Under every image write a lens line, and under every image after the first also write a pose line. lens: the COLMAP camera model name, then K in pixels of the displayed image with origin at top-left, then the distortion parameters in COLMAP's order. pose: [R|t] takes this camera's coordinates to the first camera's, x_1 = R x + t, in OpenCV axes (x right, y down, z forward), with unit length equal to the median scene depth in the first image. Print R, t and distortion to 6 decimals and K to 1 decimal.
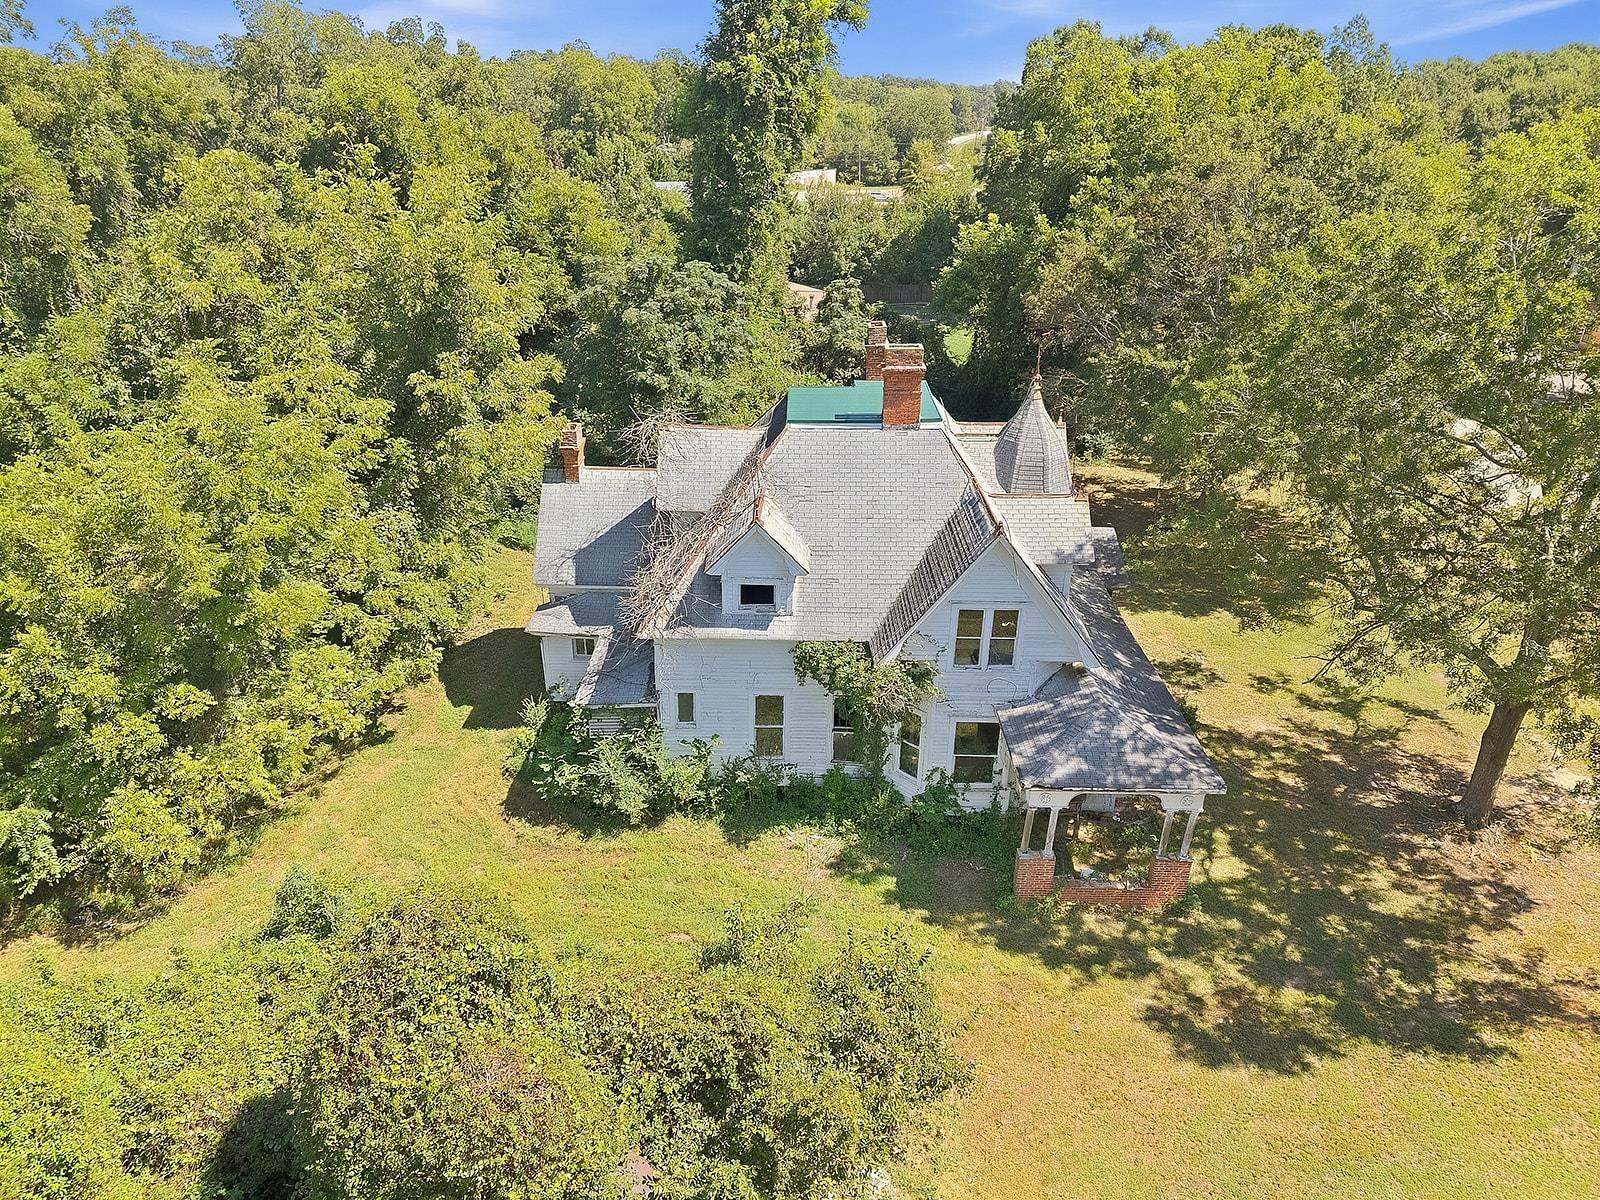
lens RADIAL K [[1053.7, 0, 816.4], [0, 1053.7, 591.3], [0, 0, 1]] dist [0.021499, -0.017757]
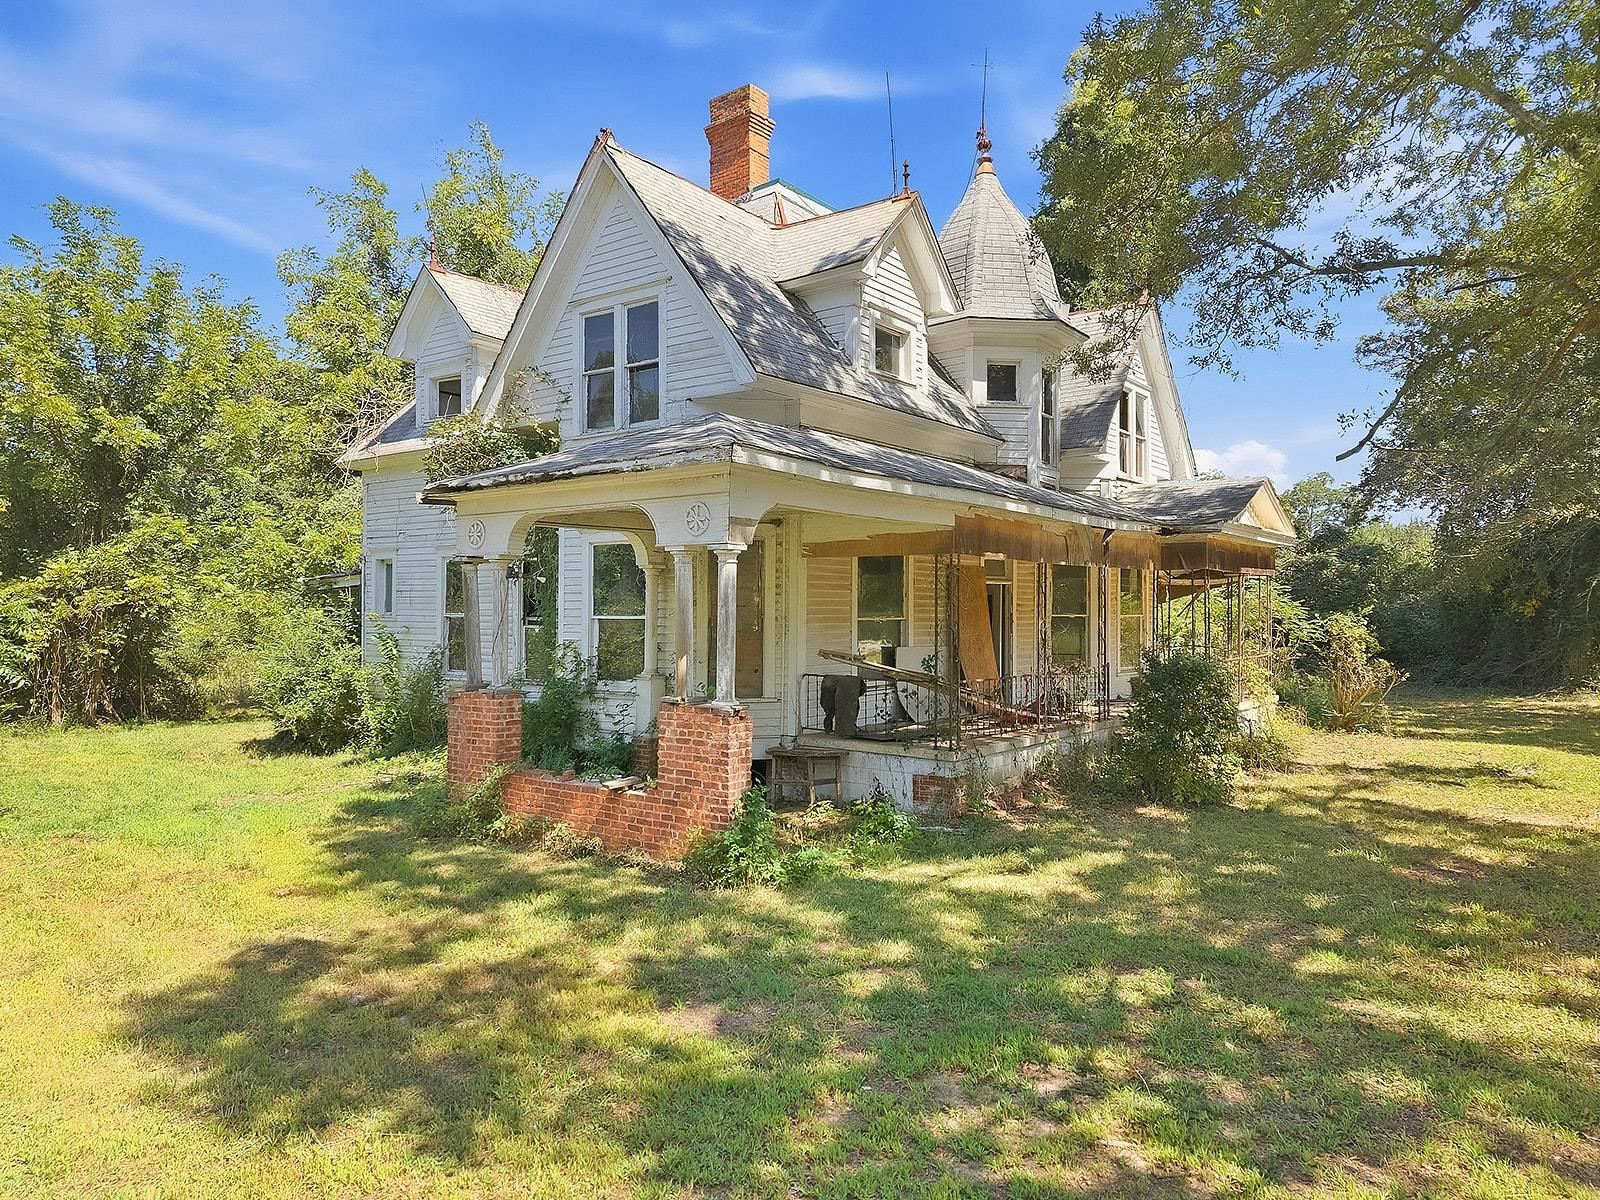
lens RADIAL K [[1053.7, 0, 784.5], [0, 1053.7, 605.3], [0, 0, 1]] dist [0.021499, -0.017757]
pose [[0.790048, -0.025963, -0.612496, 0.566298], [-0.247335, 0.900680, -0.357212, 0.335076], [0.560937, 0.433706, 0.705159, 0.704751]]
